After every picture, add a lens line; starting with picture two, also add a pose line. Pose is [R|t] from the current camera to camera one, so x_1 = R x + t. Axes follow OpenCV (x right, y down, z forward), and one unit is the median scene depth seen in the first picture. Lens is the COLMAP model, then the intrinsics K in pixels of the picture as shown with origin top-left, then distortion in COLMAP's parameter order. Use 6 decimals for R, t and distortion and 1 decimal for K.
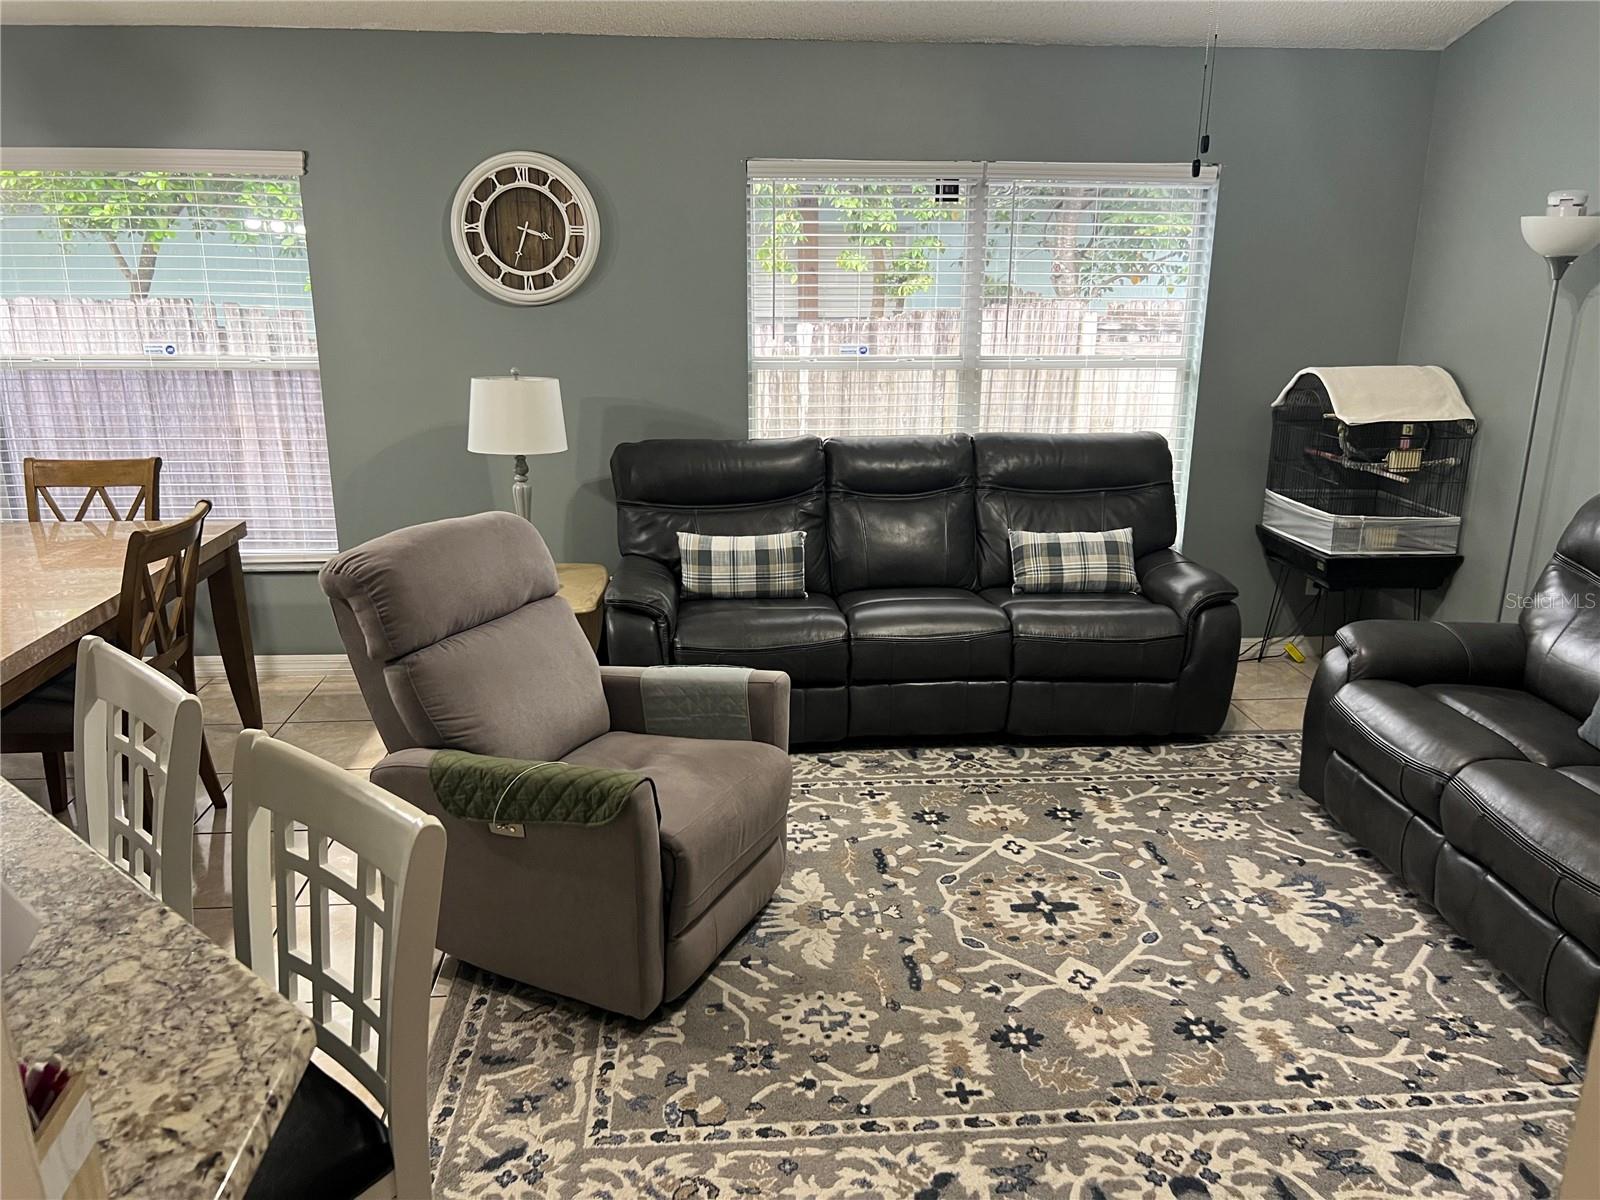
lens RADIAL K [[1210.3, 0, 811.4], [0, 1210.3, 600.4], [0, 0, 1]] dist [0.051115, -0.060414]
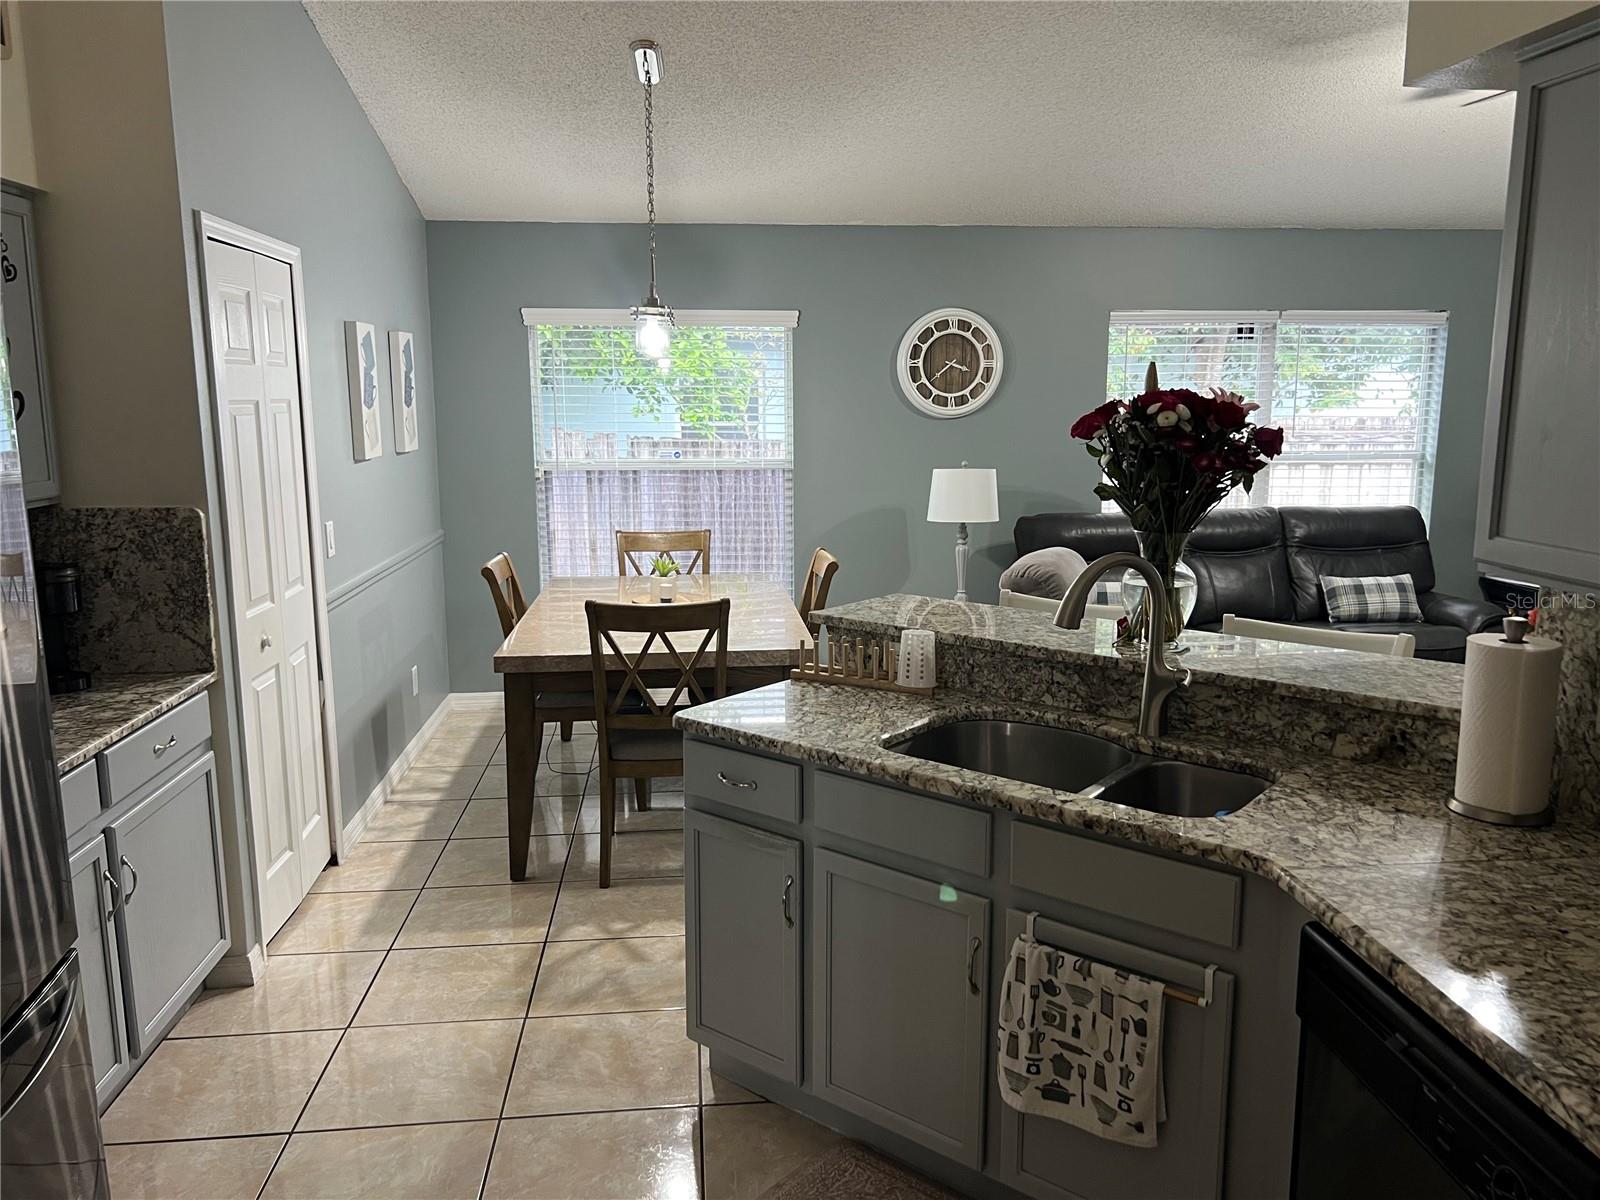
lens RADIAL K [[1210.3, 0, 809.8], [0, 1210.3, 607.2], [0, 0, 1]] dist [0.051115, -0.060414]
pose [[0.999796, -0.012520, 0.015821, -0.419648], [0.014028, 0.994975, -0.099133, 0.100870], [-0.014501, 0.099335, 0.994948, -0.326629]]
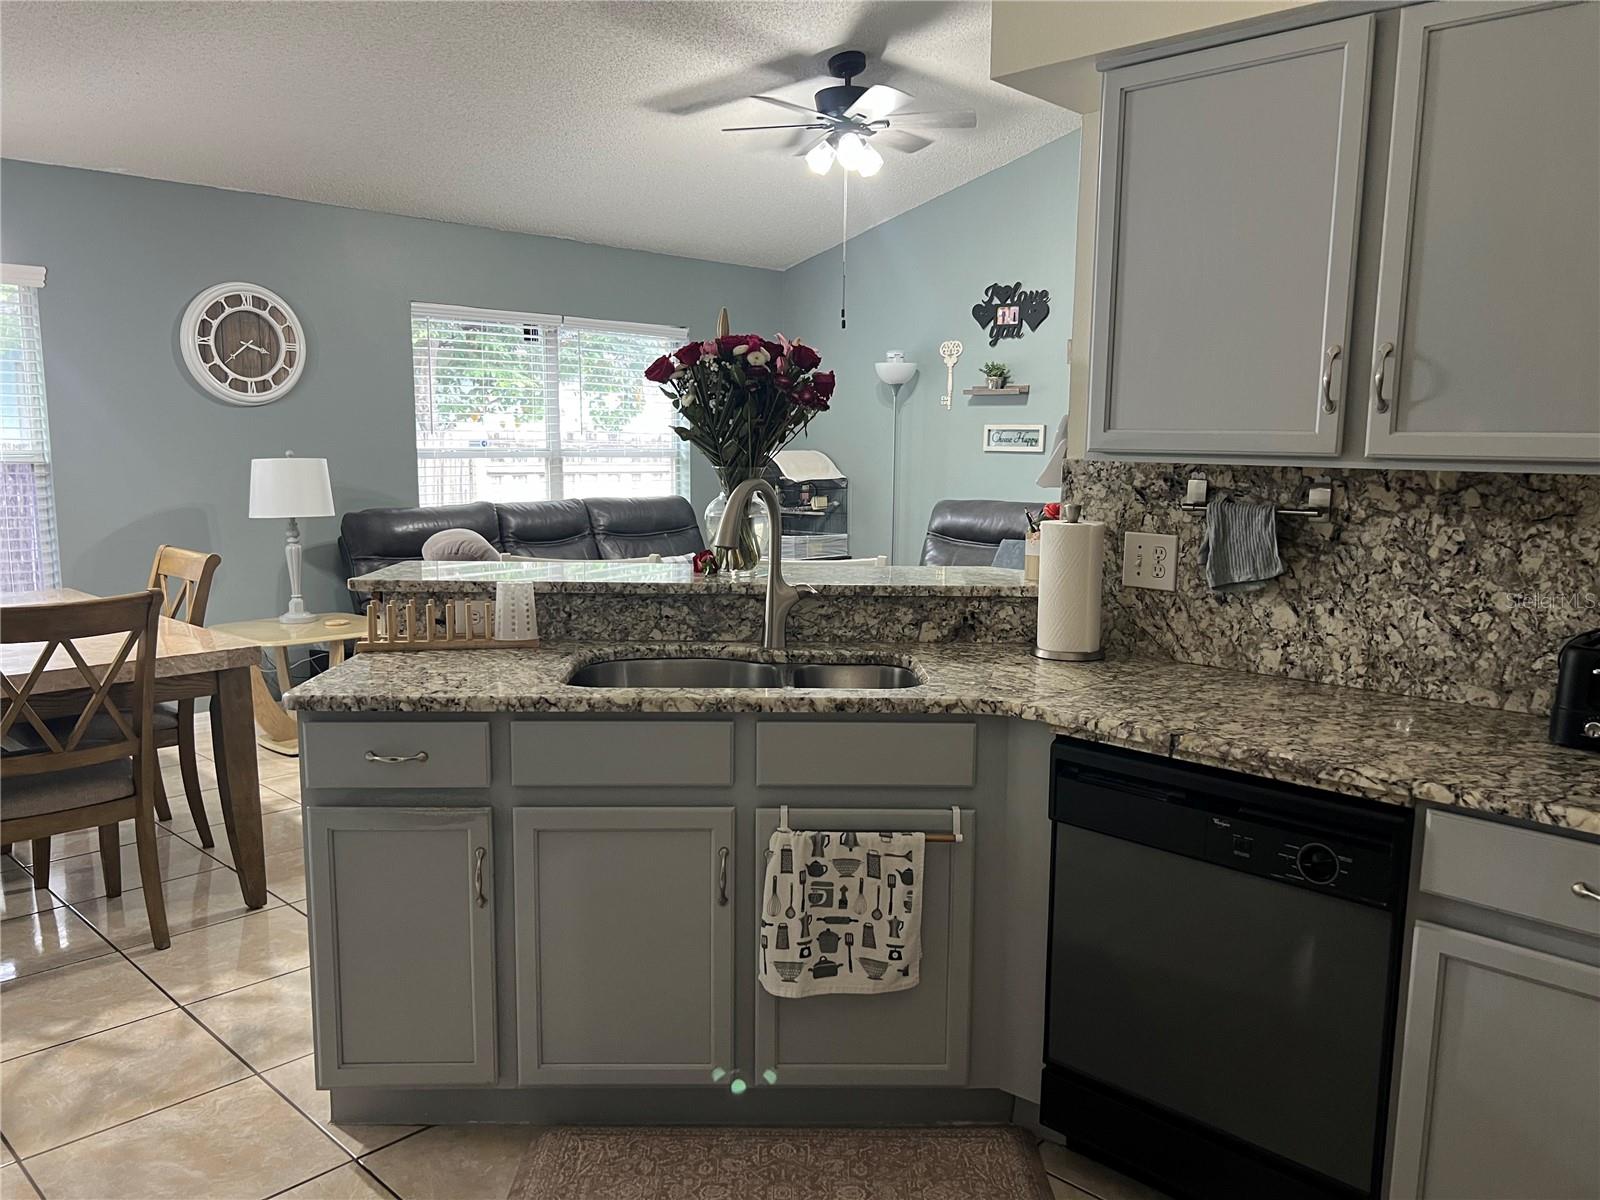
lens RADIAL K [[1210.3, 0, 797.7], [0, 1210.3, 610.1], [0, 0, 1]] dist [0.051115, -0.060414]
pose [[0.750155, -0.095502, 0.654329, -0.648257], [0.176351, 0.982571, -0.058768, 0.125907], [-0.637312, 0.159477, 0.753923, -0.229567]]
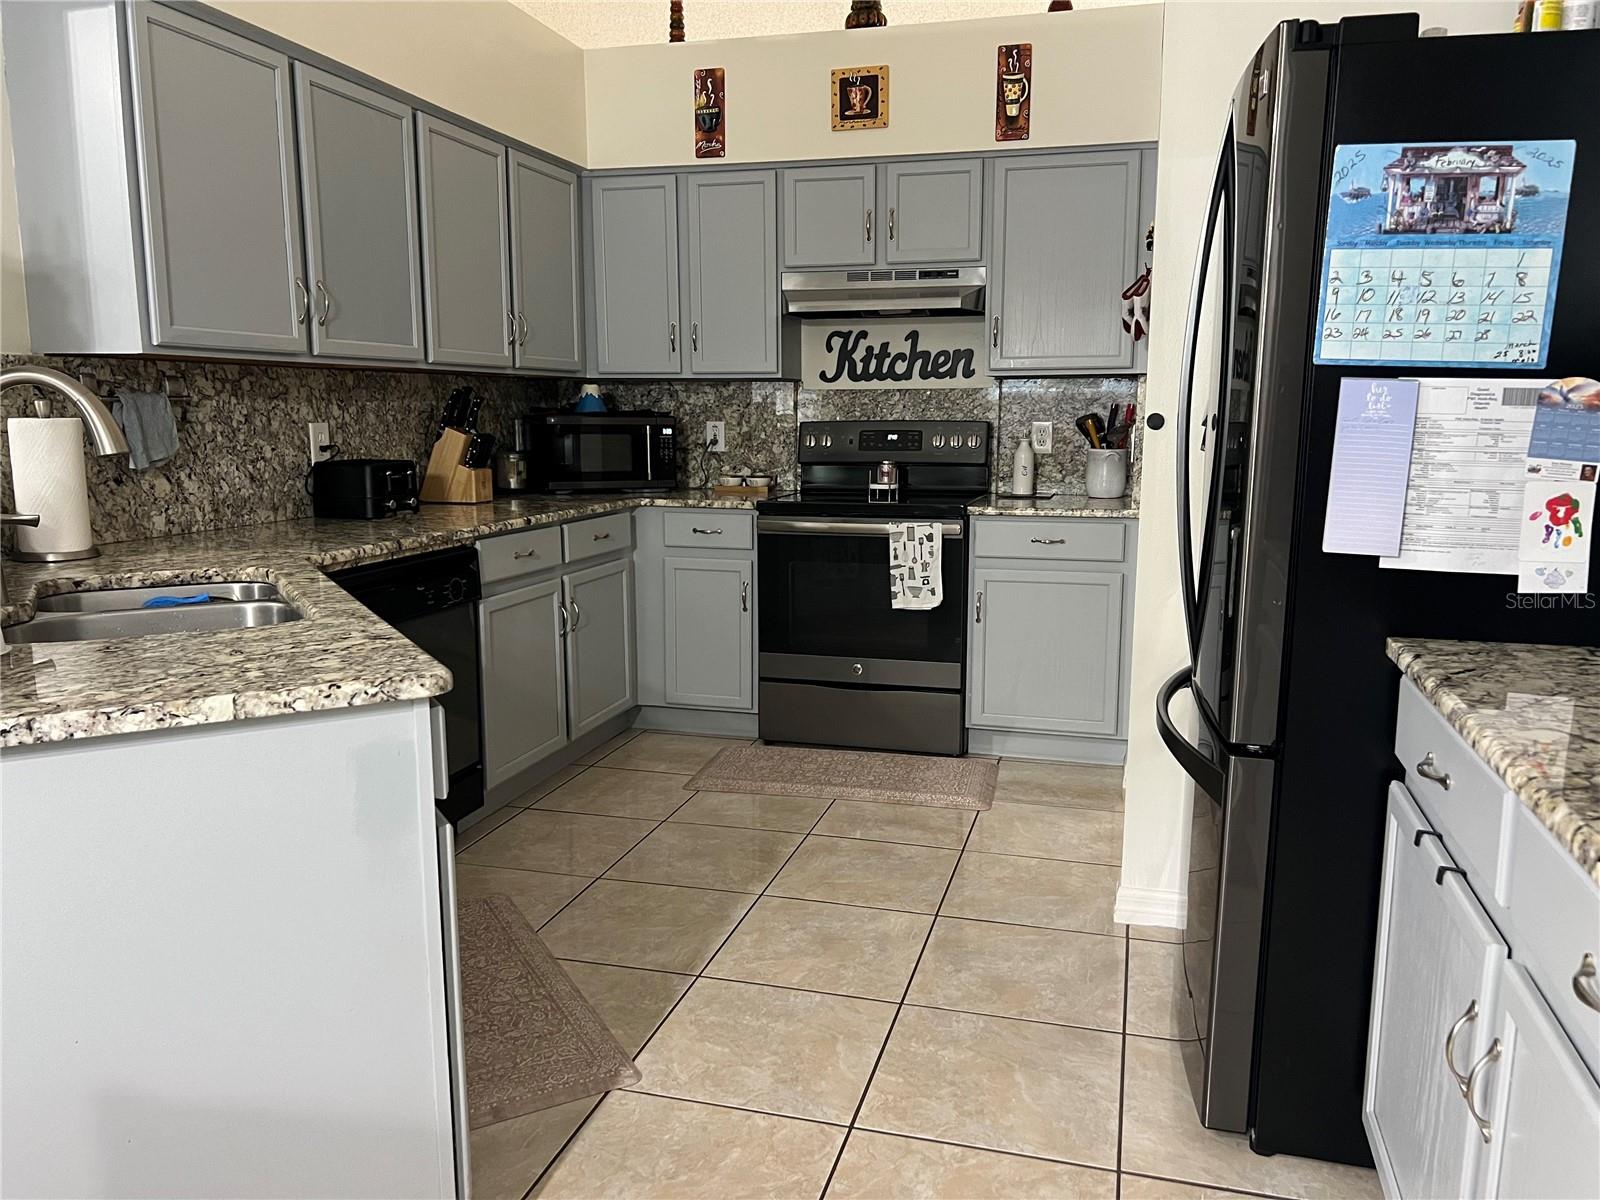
lens RADIAL K [[1210.3, 0, 818.7], [0, 1210.3, 620.2], [0, 0, 1]] dist [0.051115, -0.060414]
pose [[-0.941454, -0.069968, 0.329802, -0.696429], [0.082455, 0.900736, 0.426469, -0.061602], [-0.326904, 0.428694, -0.842232, 0.549023]]
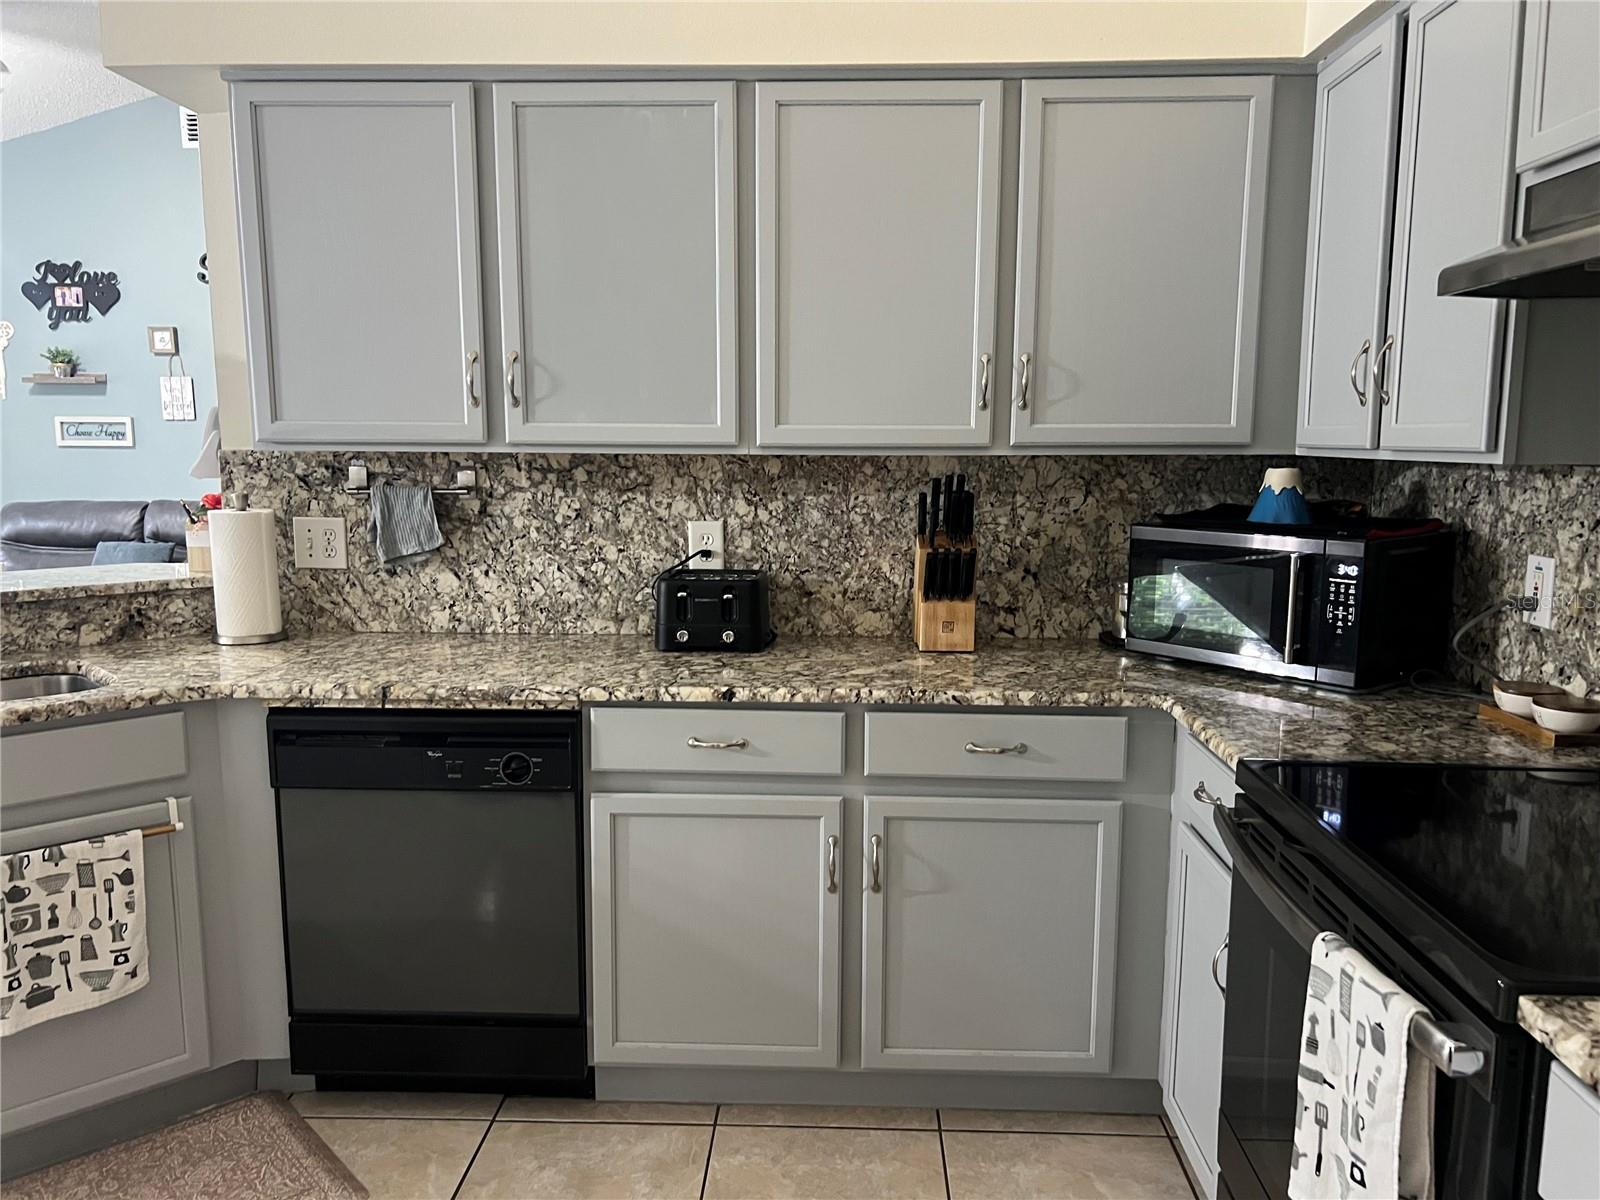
lens RADIAL K [[1210.3, 0, 801.2], [0, 1210.3, 607.1], [0, 0, 1]] dist [0.051115, -0.060414]
pose [[0.119516, -0.150103, 0.981420, -0.735471], [0.271895, 0.955663, 0.113053, 0.126367], [-0.954877, 0.253331, 0.155029, -0.228148]]
